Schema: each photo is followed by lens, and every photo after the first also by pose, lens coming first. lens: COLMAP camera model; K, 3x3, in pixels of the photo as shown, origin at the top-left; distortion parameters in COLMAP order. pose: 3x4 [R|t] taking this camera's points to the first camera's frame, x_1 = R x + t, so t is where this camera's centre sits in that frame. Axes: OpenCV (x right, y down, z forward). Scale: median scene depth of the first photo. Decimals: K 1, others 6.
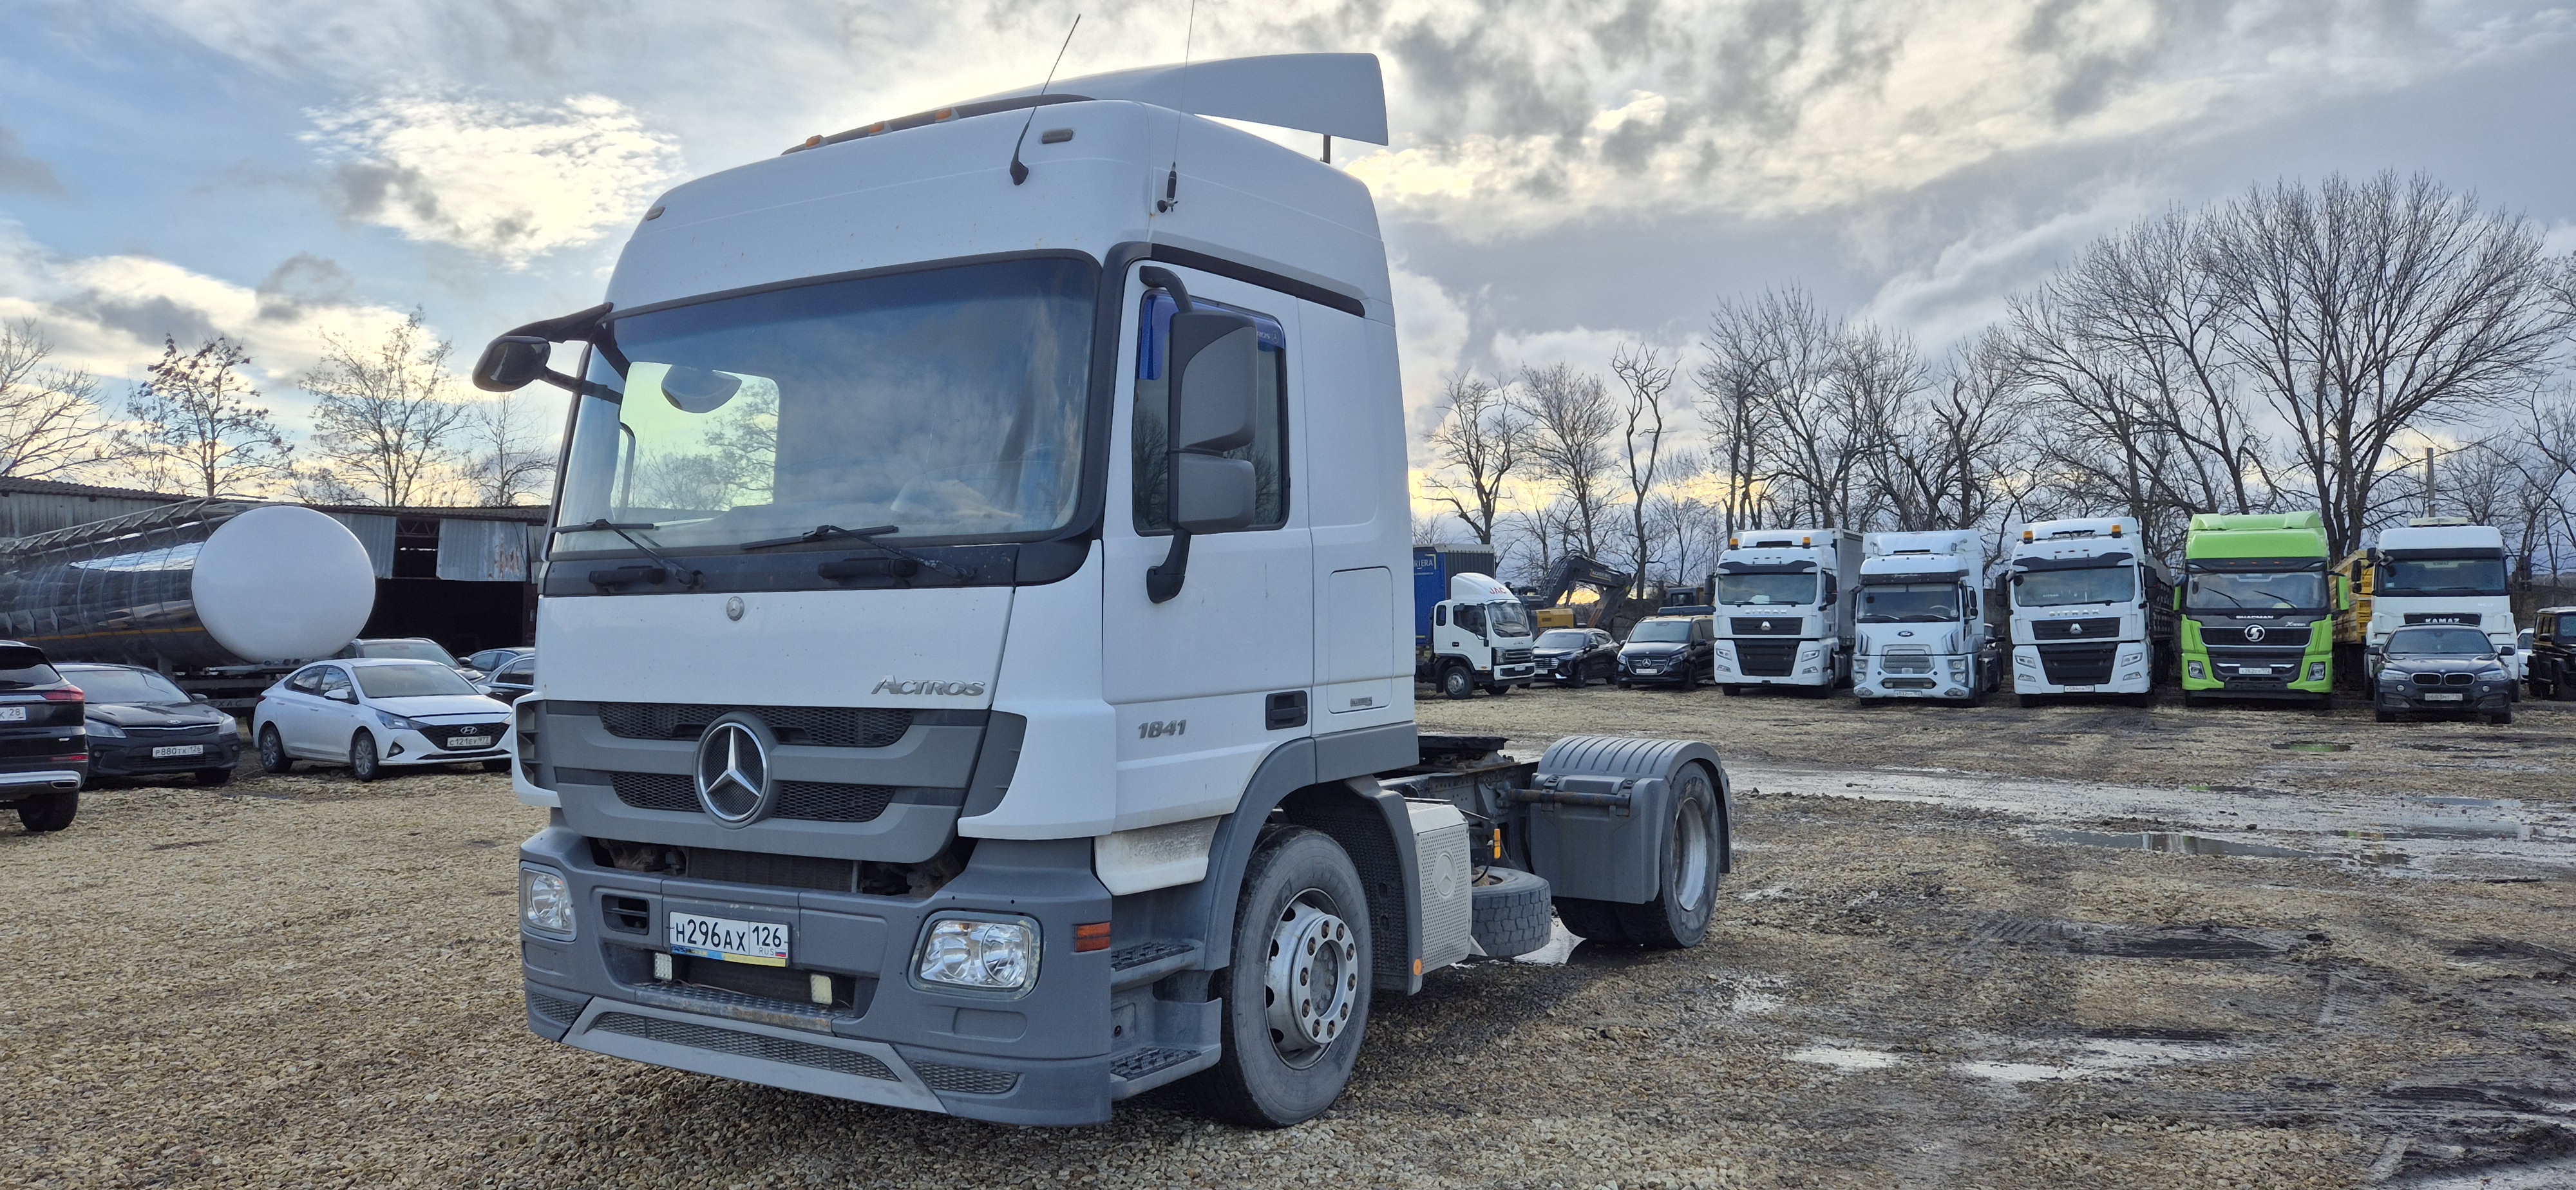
lens RADIAL K [[1711.5, 0, 1265.9], [0, 1711.5, 581.5], [0, 0, 1]] dist [0.055064, -0.018292]
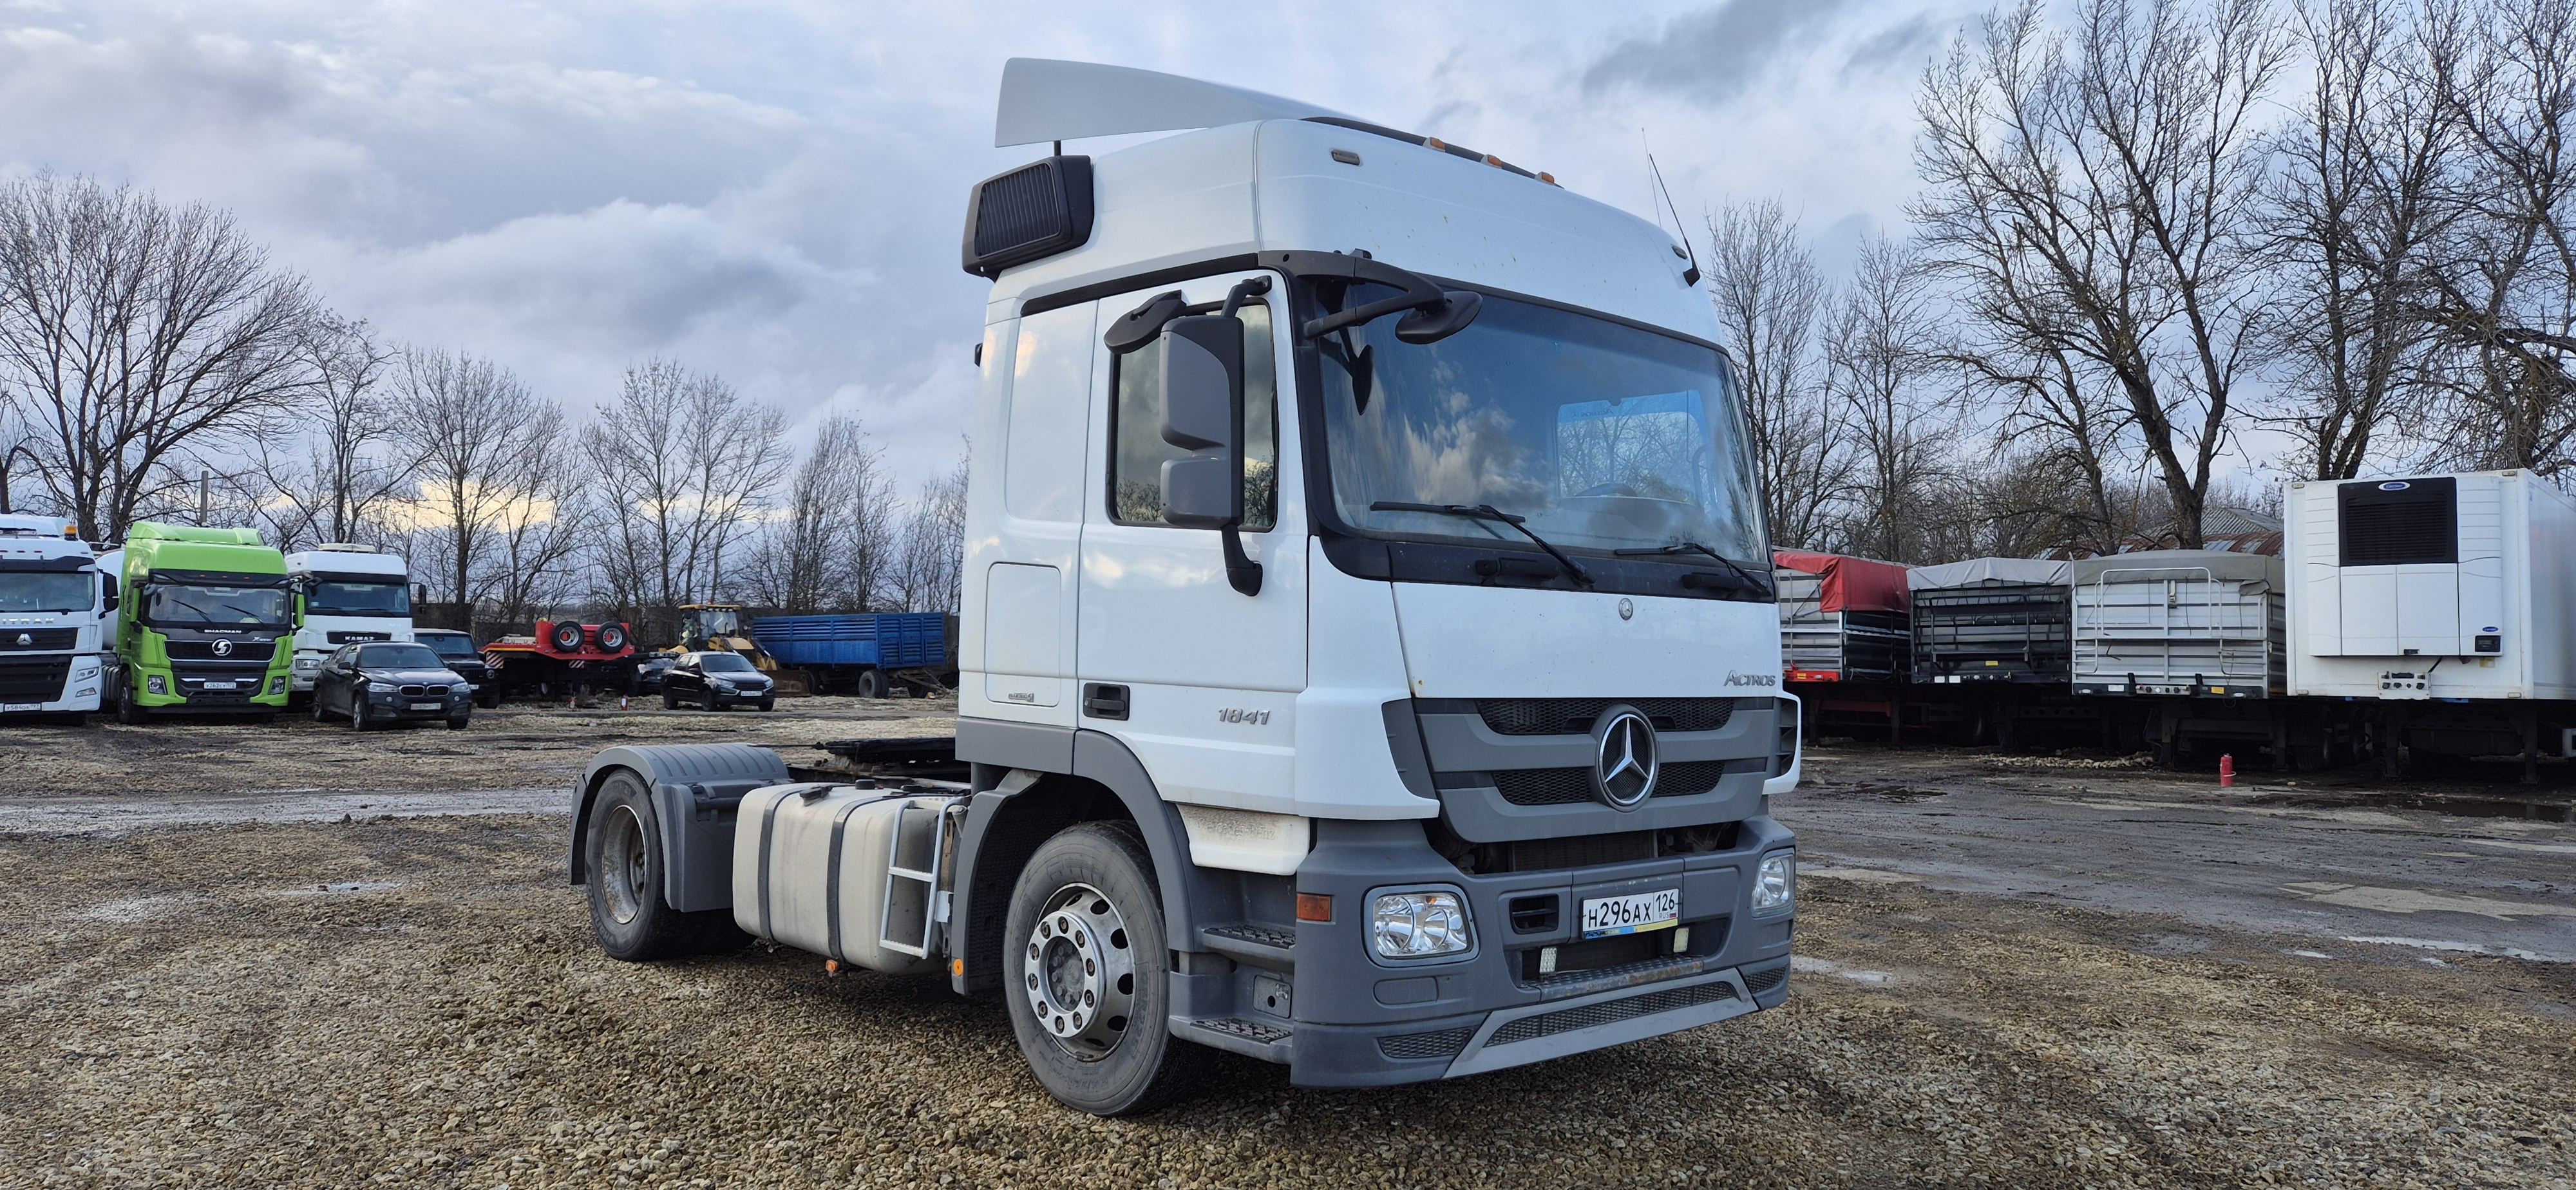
lens RADIAL K [[1711.5, 0, 1274.6], [0, 1711.5, 575.9], [0, 0, 1]] dist [0.055064, -0.018292]
pose [[0.294715, 0.055555, 0.953969, -0.249878], [-0.042825, 0.998073, -0.044893, 0.009390], [-0.954625, -0.027623, 0.296527, 0.157966]]
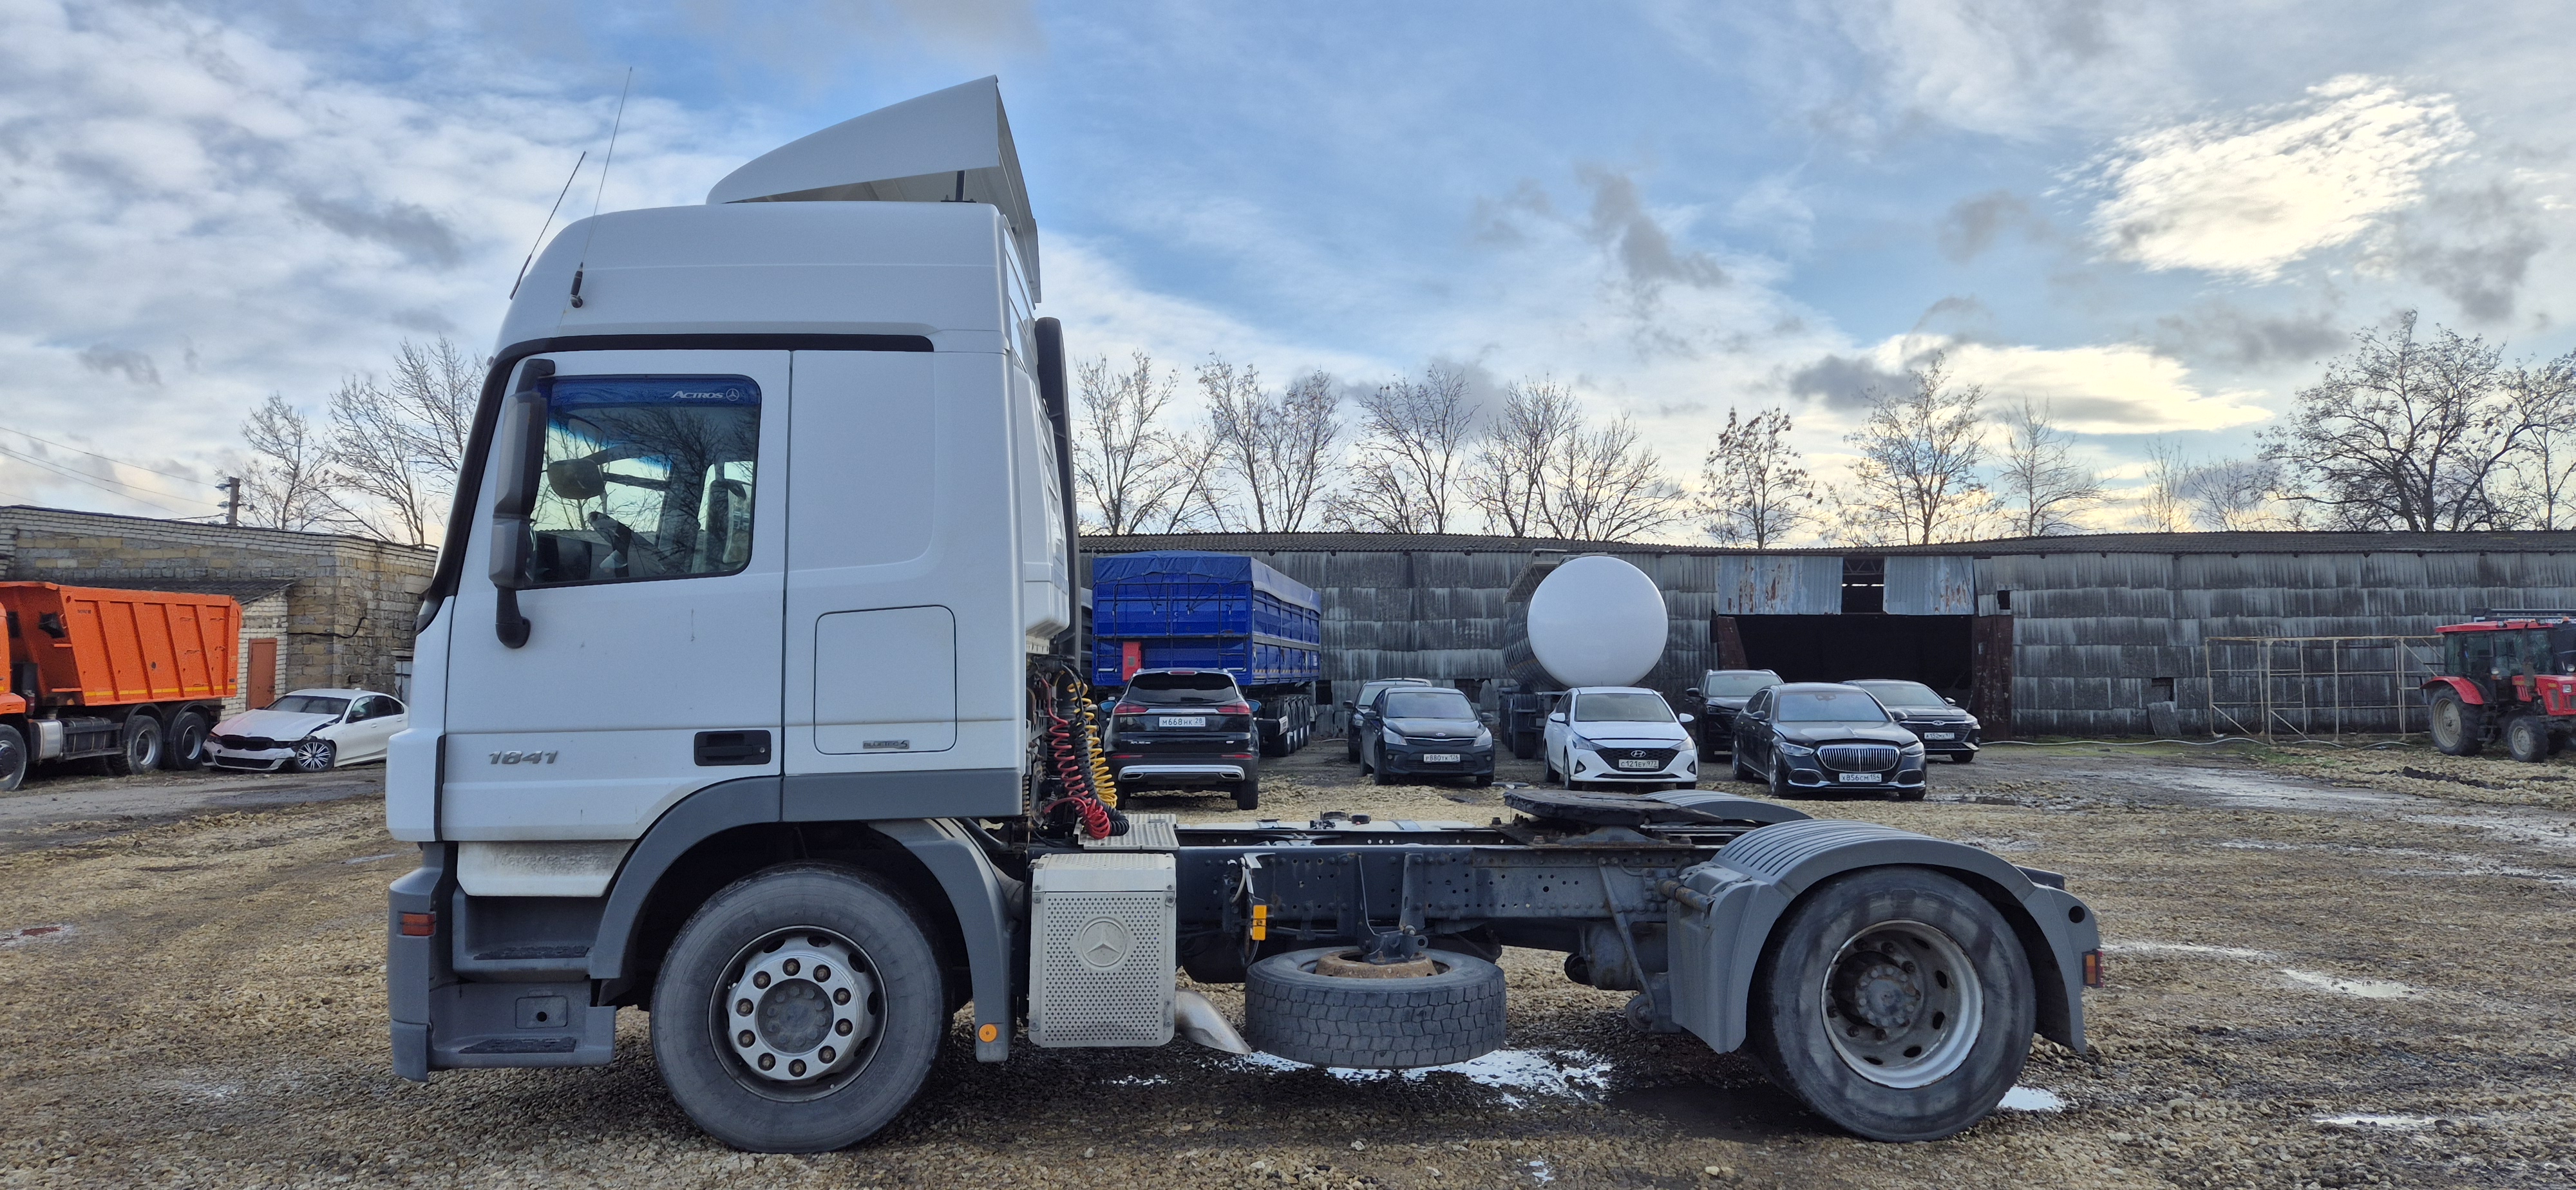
lens RADIAL K [[1711.5, 0, 1283.2], [0, 1711.5, 577.1], [0, 0, 1]] dist [0.055064, -0.018292]
pose [[0.589190, -0.035334, -0.807221, 0.189557], [0.018698, 0.999372, -0.030097, 0.001500], [0.807778, 0.002639, 0.589481, 0.115596]]
